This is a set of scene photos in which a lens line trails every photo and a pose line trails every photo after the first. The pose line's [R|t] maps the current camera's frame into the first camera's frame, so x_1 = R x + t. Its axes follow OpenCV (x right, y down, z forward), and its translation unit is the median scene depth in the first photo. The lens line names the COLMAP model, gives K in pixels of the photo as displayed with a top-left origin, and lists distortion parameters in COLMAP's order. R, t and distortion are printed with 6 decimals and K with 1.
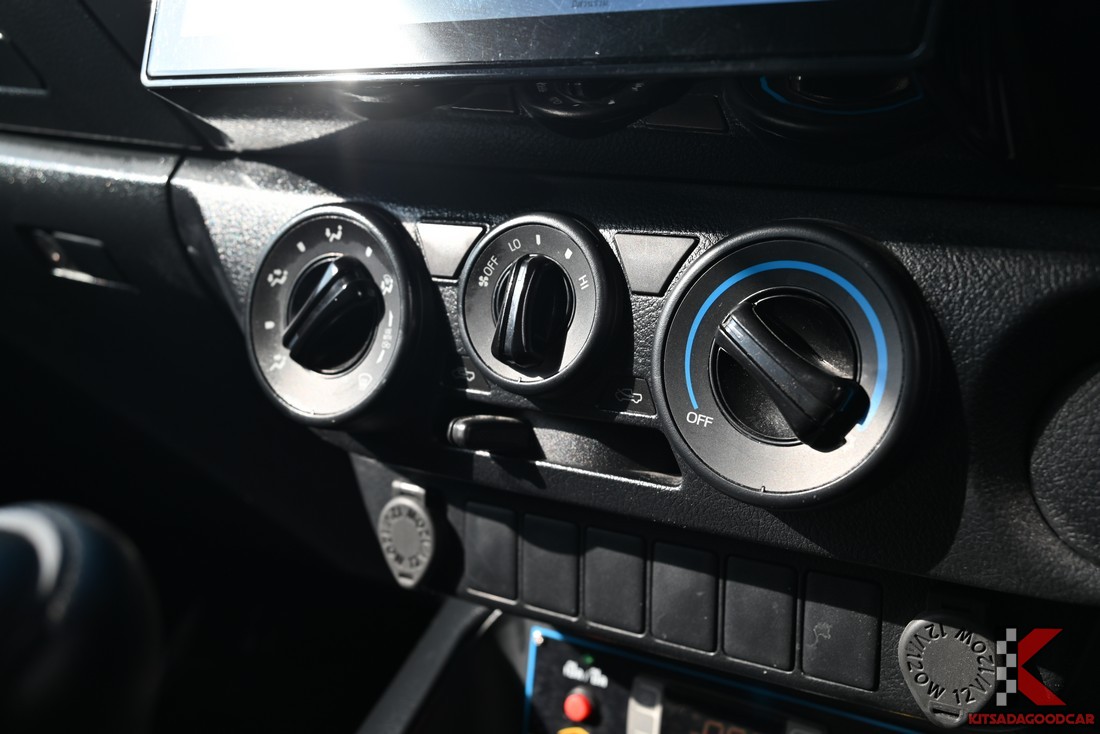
lens RADIAL K [[1203.7, 0, 550.0], [0, 1203.7, 367.0], [0, 0, 1]] dist [-0.011081, -0.006101]
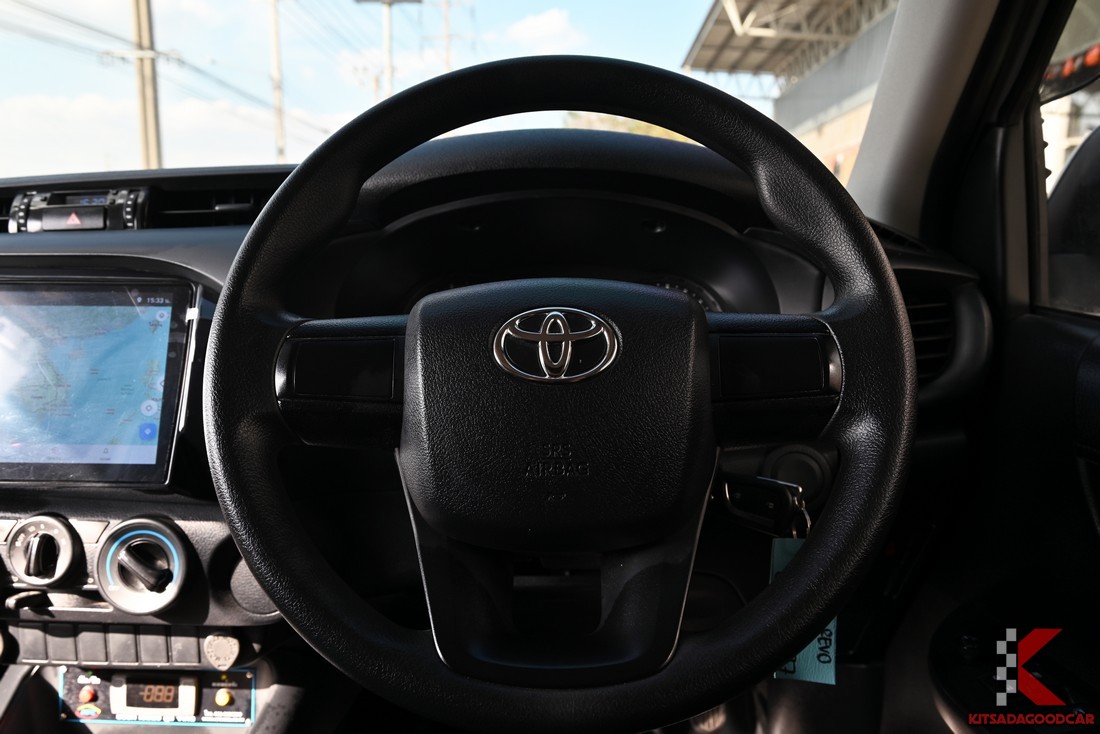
lens RADIAL K [[727.1, 0, 550.0], [0, 727.1, 367.0], [0, 0, 1]] dist [-0.002915, -0.002218]
pose [[0.846485, -0.065969, 0.528310, 0.108795], [0.093649, 0.995272, -0.025772, -0.292986], [-0.524112, 0.071291, 0.848660, -0.900098]]
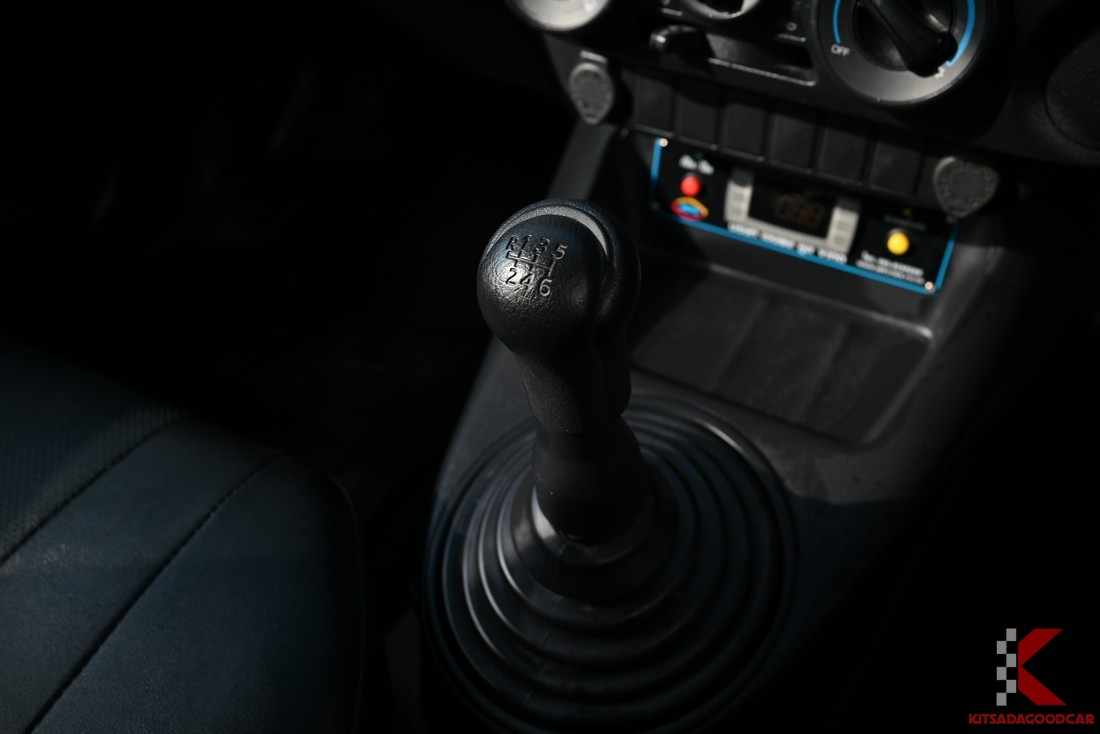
lens RADIAL K [[1044.9, 0, 550.0], [0, 1044.9, 367.0], [0, 0, 1]] dist [0.002899, 0.014163]
pose [[0.997430, -0.060795, 0.037902, -0.288767], [0.032278, 0.853657, 0.519835, -0.283798], [-0.063958, -0.517276, 0.853426, -0.310345]]
